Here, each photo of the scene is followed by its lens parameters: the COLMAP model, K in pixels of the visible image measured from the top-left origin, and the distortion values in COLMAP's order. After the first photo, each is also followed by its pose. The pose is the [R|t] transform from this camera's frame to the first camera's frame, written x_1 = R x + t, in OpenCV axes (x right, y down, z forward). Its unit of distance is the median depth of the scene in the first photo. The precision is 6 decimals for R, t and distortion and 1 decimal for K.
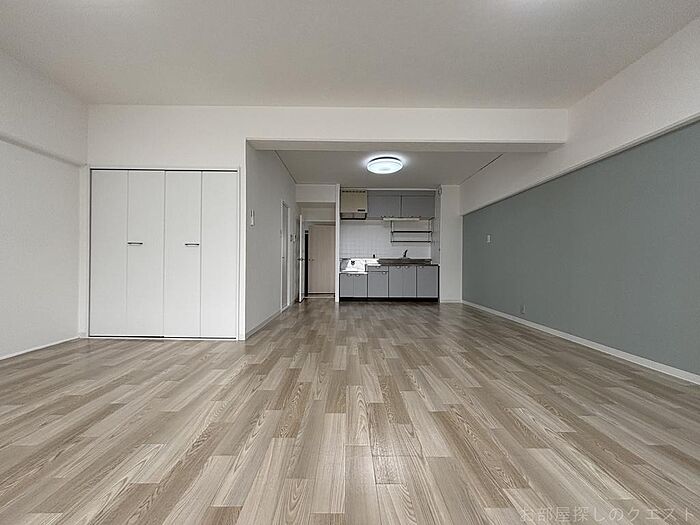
lens RADIAL K [[283.7, 0, 350.0], [0, 283.7, 262.5], [0, 0, 1]] dist [-0.000891, -0.000166]
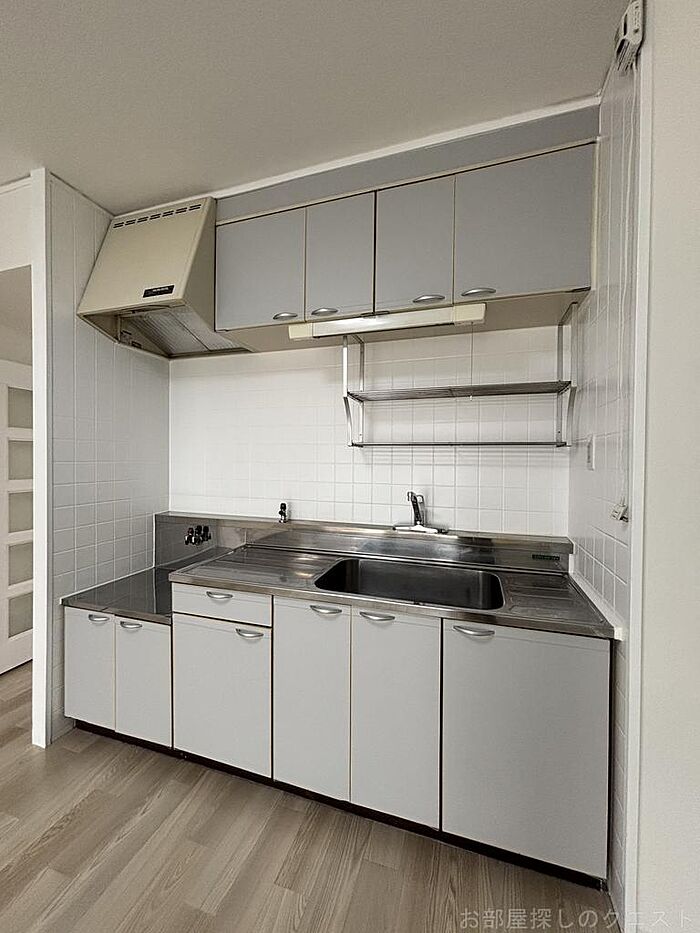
lens RADIAL K [[375.8, 0, 350.0], [0, 375.8, 466.5], [0, 0, 1]] dist [0.001498, 0.000121]
pose [[0.947699, 0.007685, -0.319073, 0.259684], [-0.000765, 0.999762, 0.021810, -0.071709], [0.319165, -0.020426, 0.947479, 0.822712]]
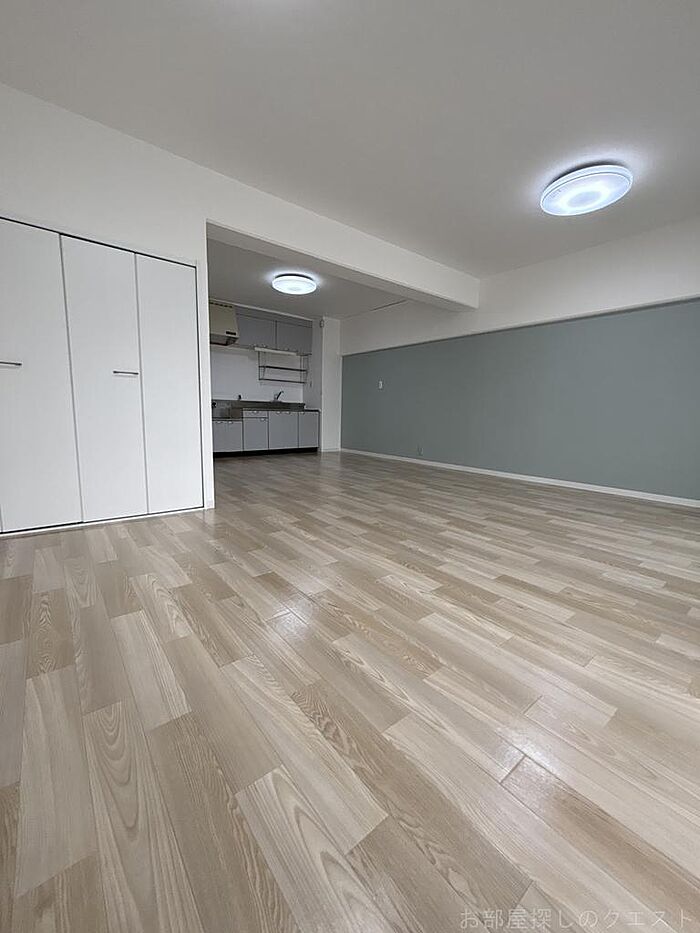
lens RADIAL K [[375.8, 0, 350.0], [0, 375.8, 466.5], [0, 0, 1]] dist [0.001498, 0.000121]
pose [[0.783079, -0.079663, 0.616799, -0.362902], [-0.019115, 0.988211, 0.151901, 0.003054], [-0.621629, -0.130741, 0.772324, 0.007514]]
